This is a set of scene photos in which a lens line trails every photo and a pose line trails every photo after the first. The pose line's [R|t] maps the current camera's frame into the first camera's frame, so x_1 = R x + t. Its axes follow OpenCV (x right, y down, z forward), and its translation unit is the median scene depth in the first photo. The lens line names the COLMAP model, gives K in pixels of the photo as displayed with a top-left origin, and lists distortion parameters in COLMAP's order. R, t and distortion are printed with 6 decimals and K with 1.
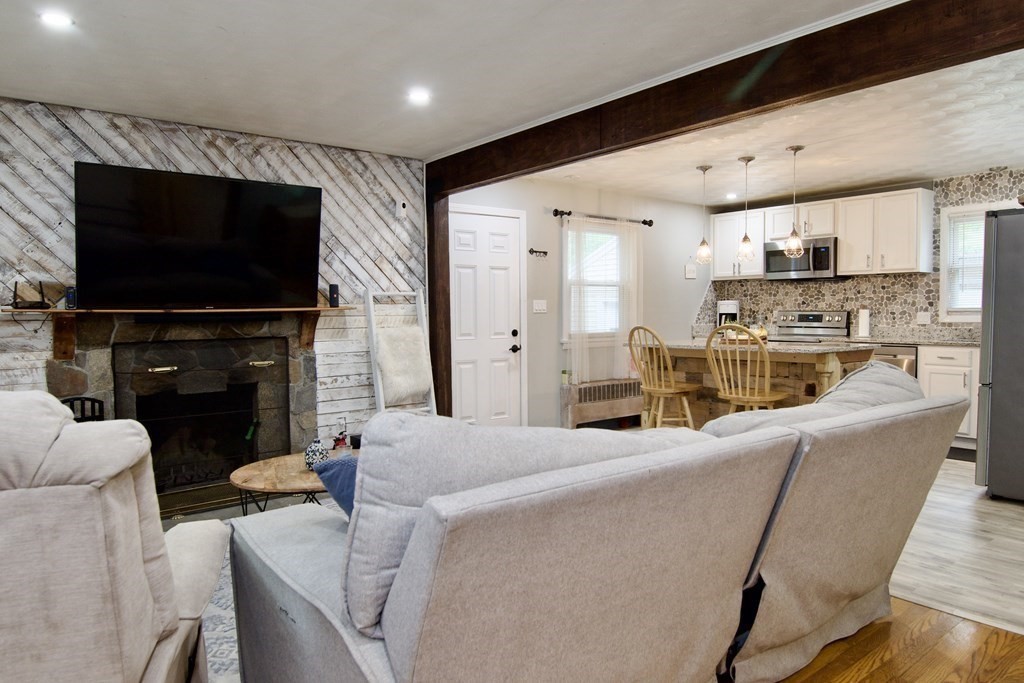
lens RADIAL K [[668.3, 0, 527.0], [0, 668.3, 335.1], [0, 0, 1]] dist [0.008731, -0.020358]
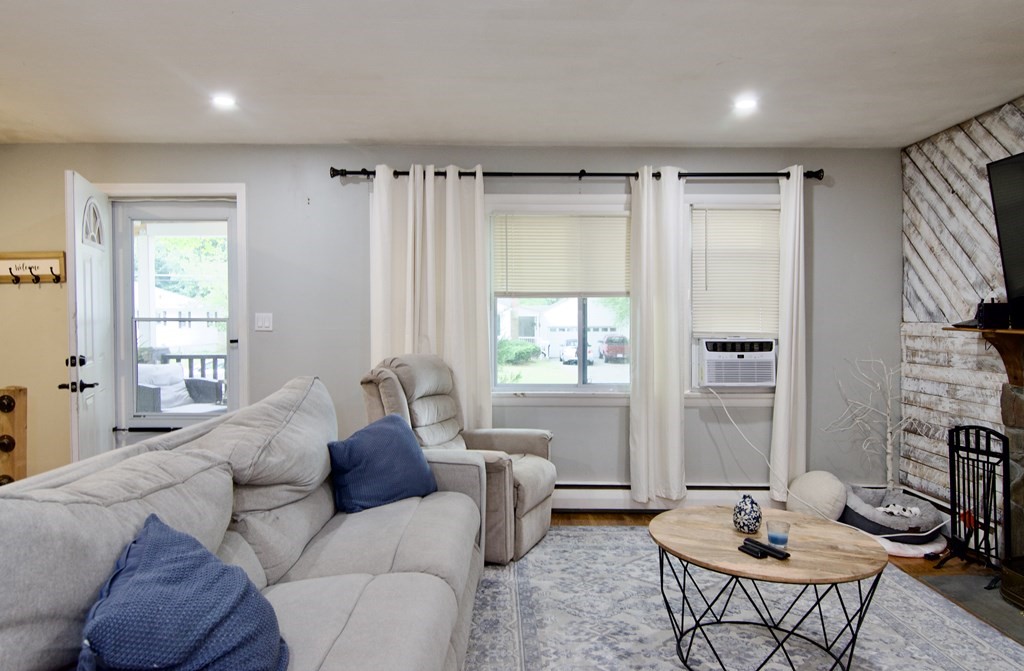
lens RADIAL K [[663.9, 0, 520.8], [0, 663.9, 326.8], [0, 0, 1]] dist [-0.002629, -0.009981]
pose [[-0.624648, 0.021631, -0.780606, 0.257742], [-0.024602, 0.998575, 0.047358, -0.043167], [0.780518, 0.048787, -0.623226, 0.675442]]
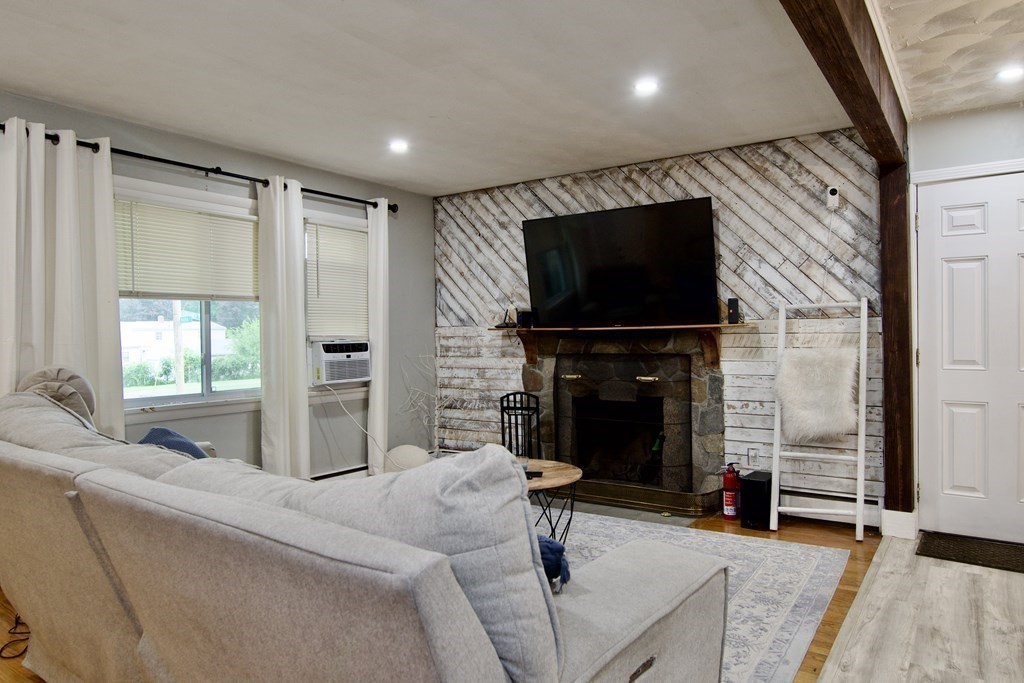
lens RADIAL K [[668.3, 0, 515.7], [0, 668.3, 339.8], [0, 0, 1]] dist [0.008731, -0.020358]
pose [[0.282410, 0.014550, -0.959184, 0.406582], [-0.027317, 0.999601, 0.007120, -0.015043], [0.958905, 0.024192, 0.282695, 0.378578]]
